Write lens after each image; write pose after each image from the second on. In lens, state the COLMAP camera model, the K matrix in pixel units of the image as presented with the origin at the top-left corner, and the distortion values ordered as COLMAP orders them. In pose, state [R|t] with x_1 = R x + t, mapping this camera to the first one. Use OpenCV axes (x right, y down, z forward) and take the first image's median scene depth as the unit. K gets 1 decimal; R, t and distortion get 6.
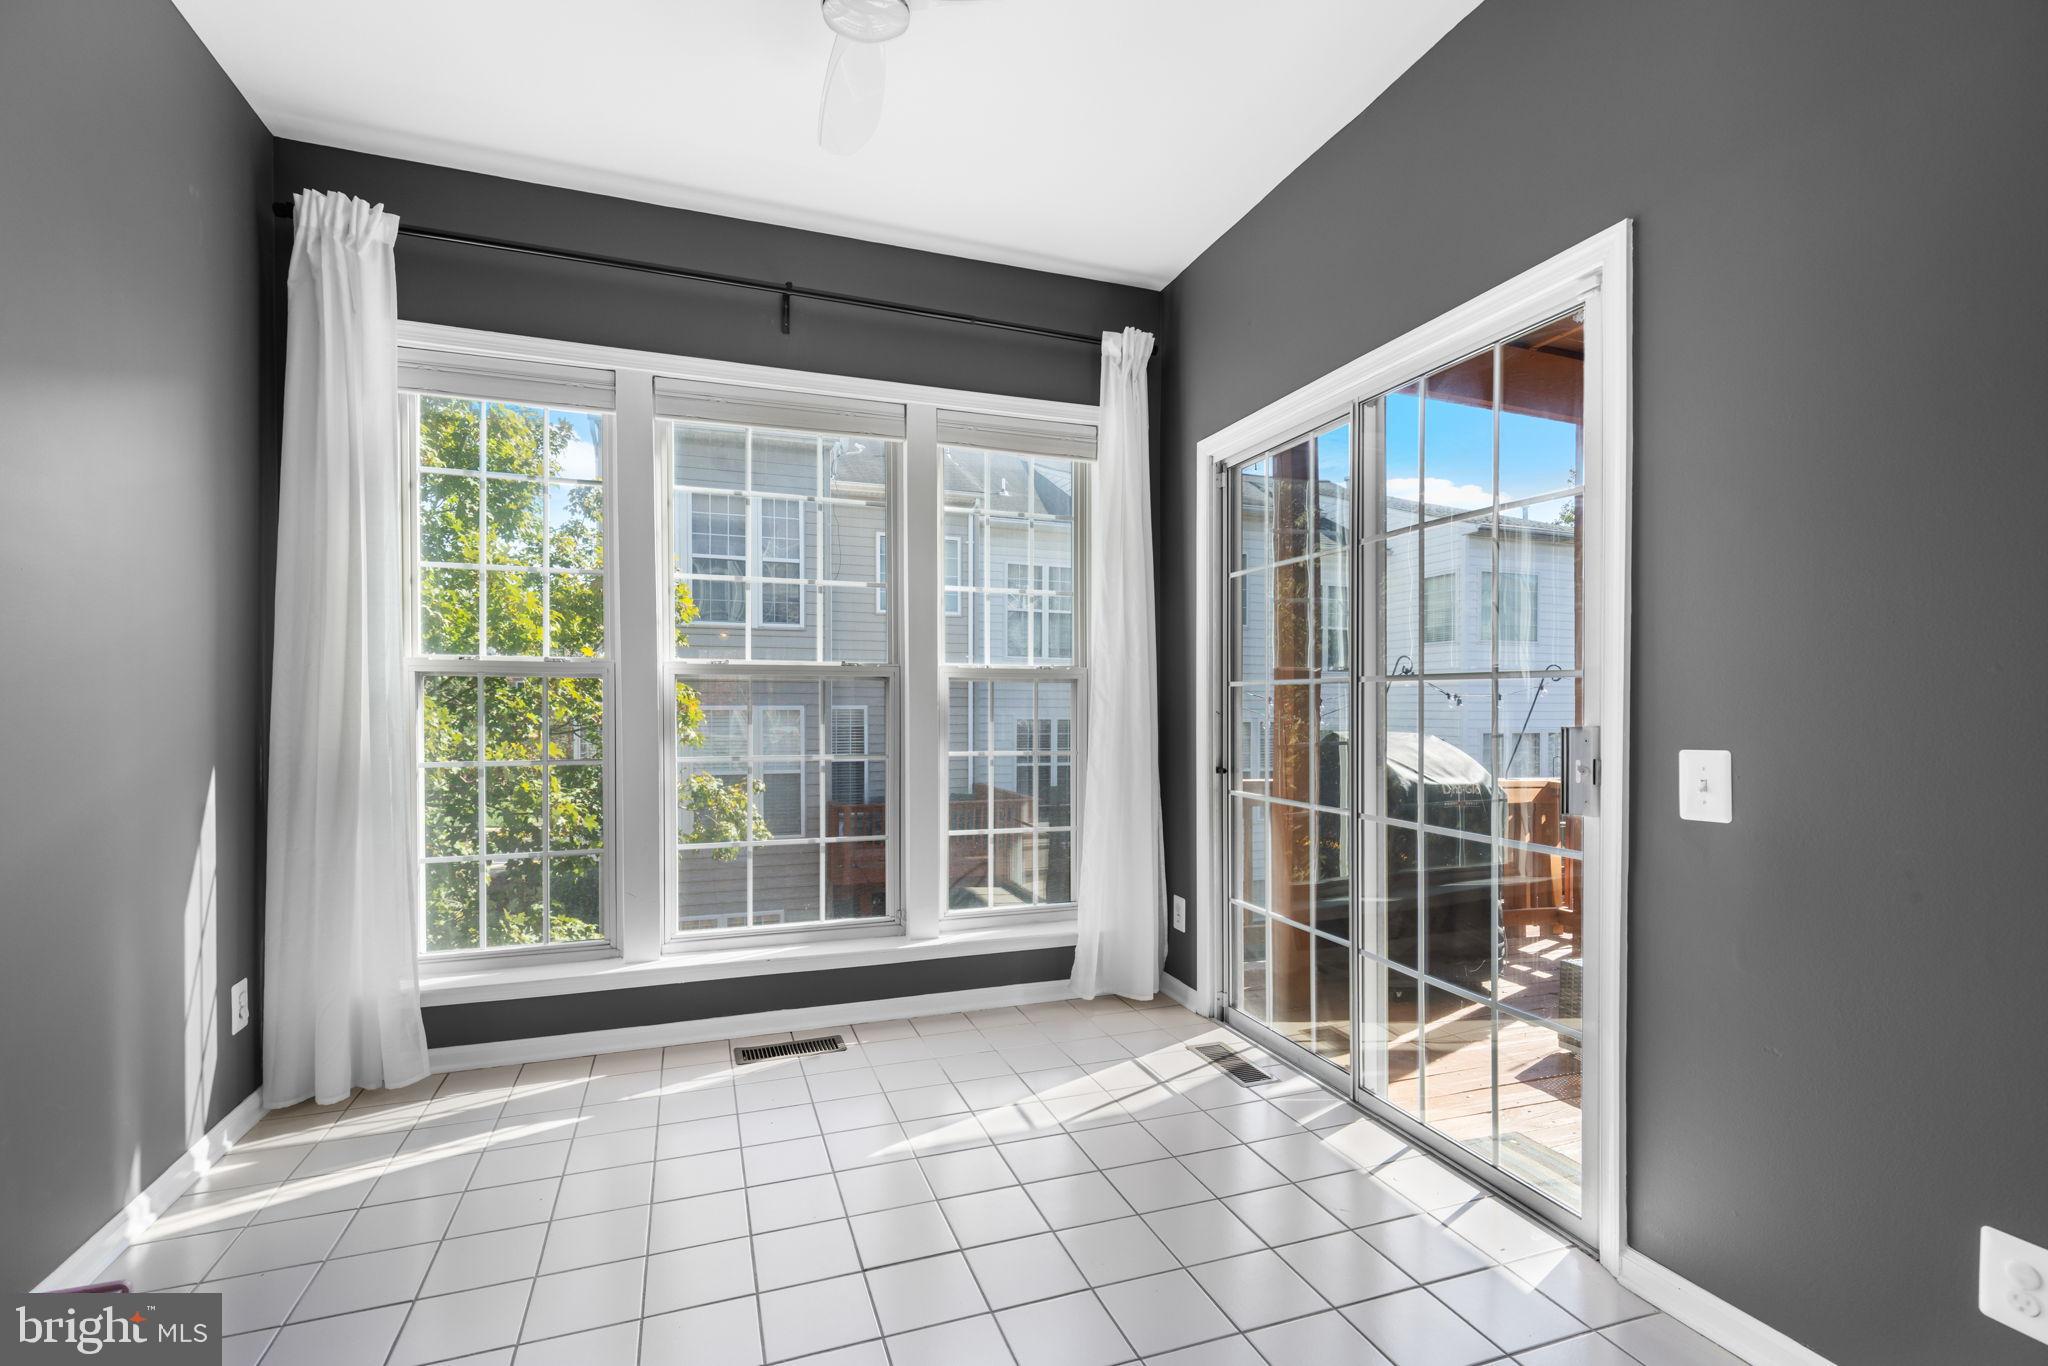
lens RADIAL K [[931.9, 0, 1025.1], [0, 931.9, 705.5], [0, 0, 1]] dist [0.006312, 0.000388]
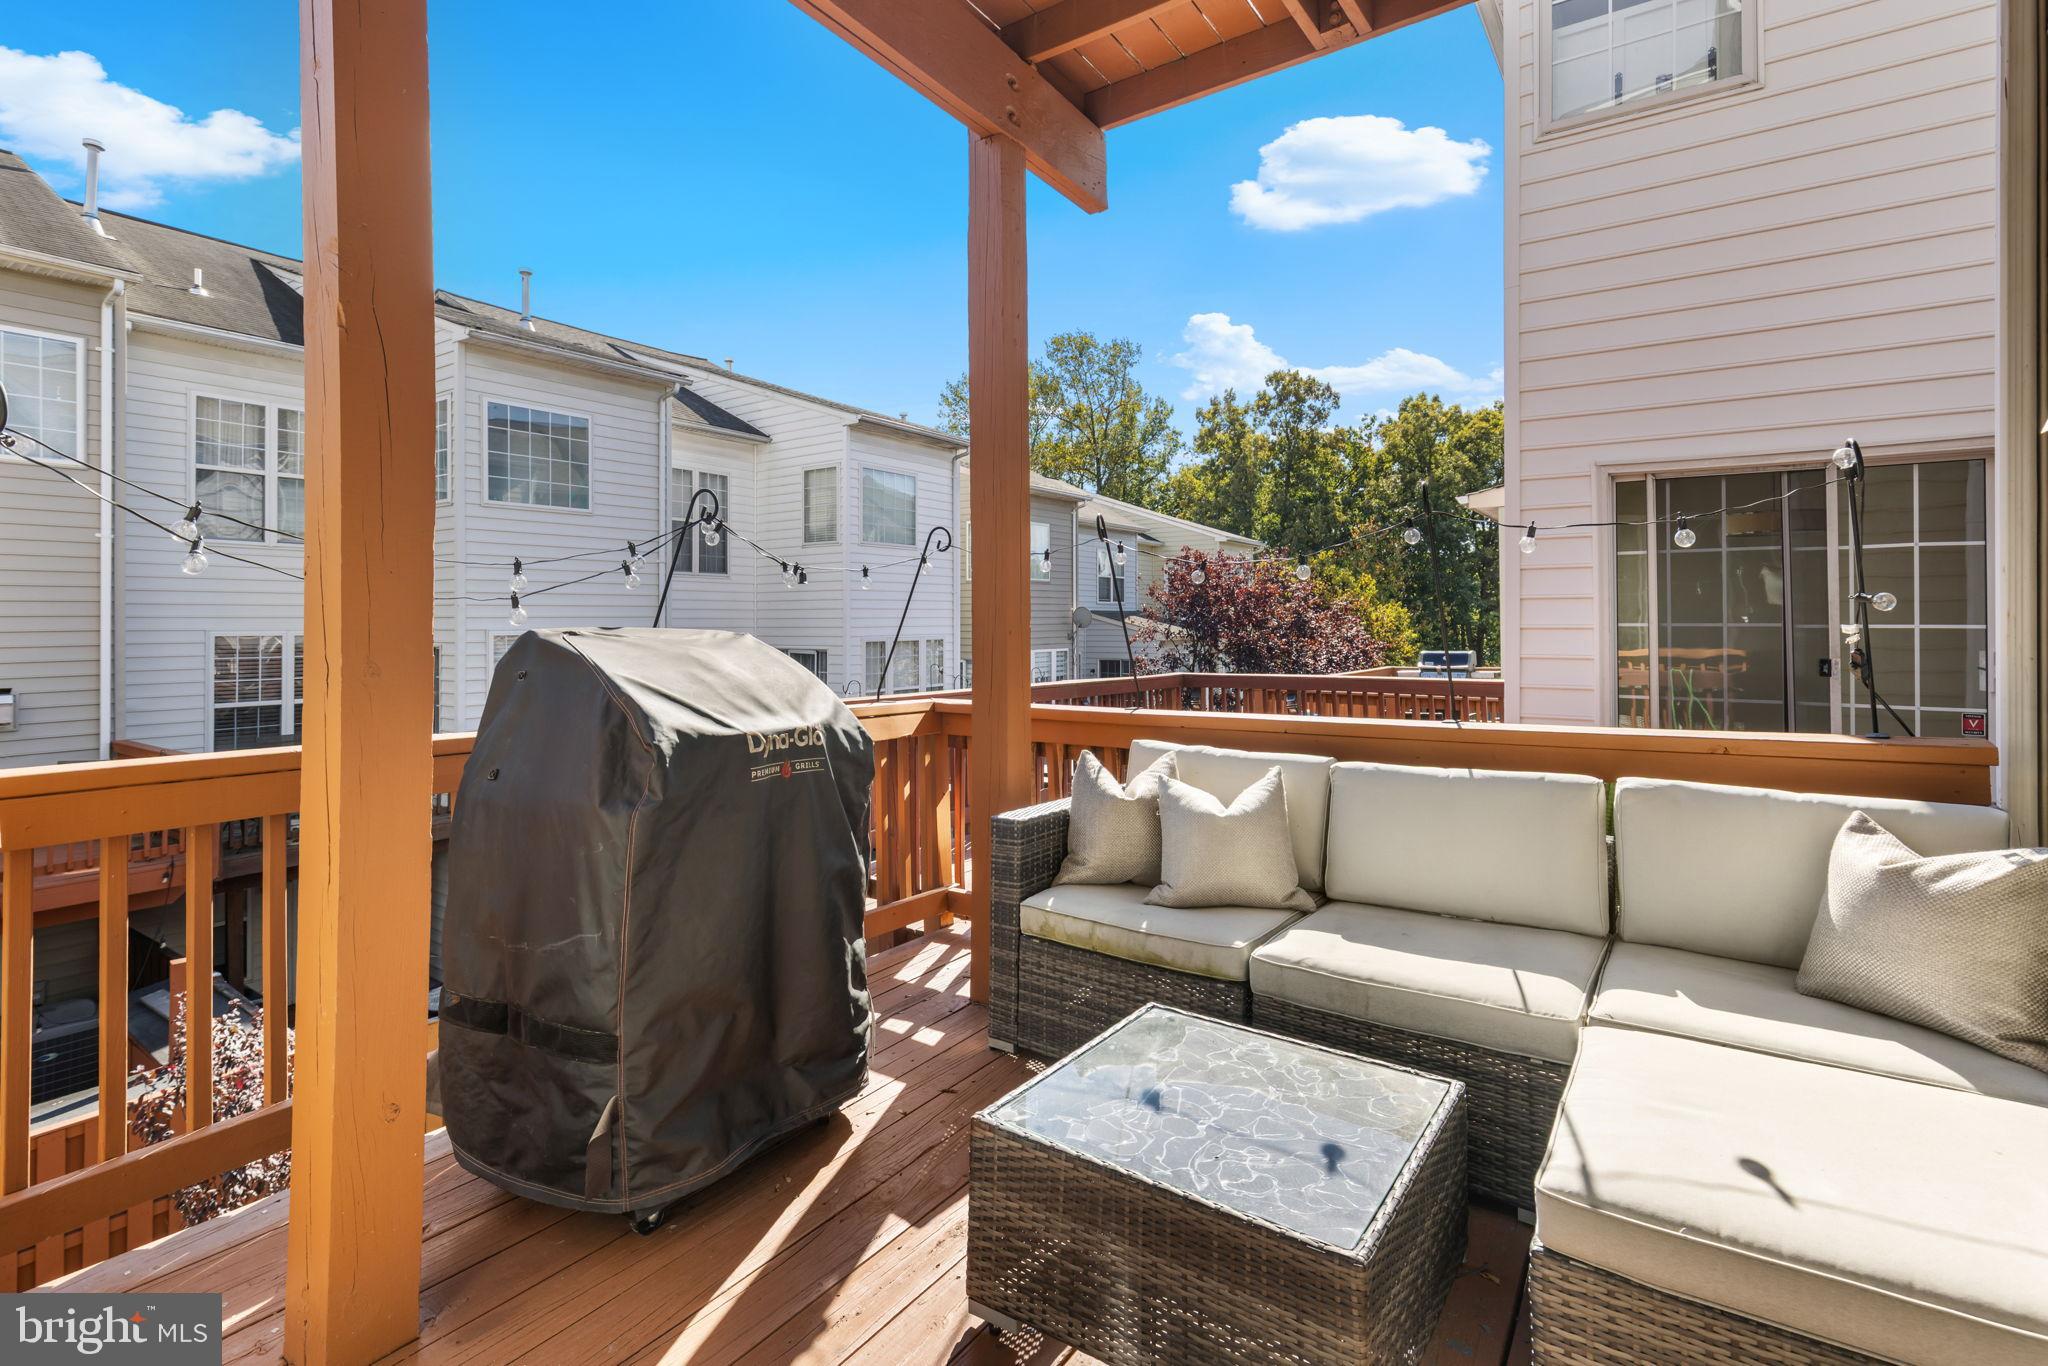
lens RADIAL K [[998.2, 0, 1025.3], [0, 998.2, 602.9], [0, 0, 1]] dist [0.001414, 0.000123]
pose [[0.818852, 0.001041, 0.574004, 0.202372], [0.007608, 0.999891, -0.012666, 0.019138], [-0.573955, 0.014739, 0.818754, 0.374131]]
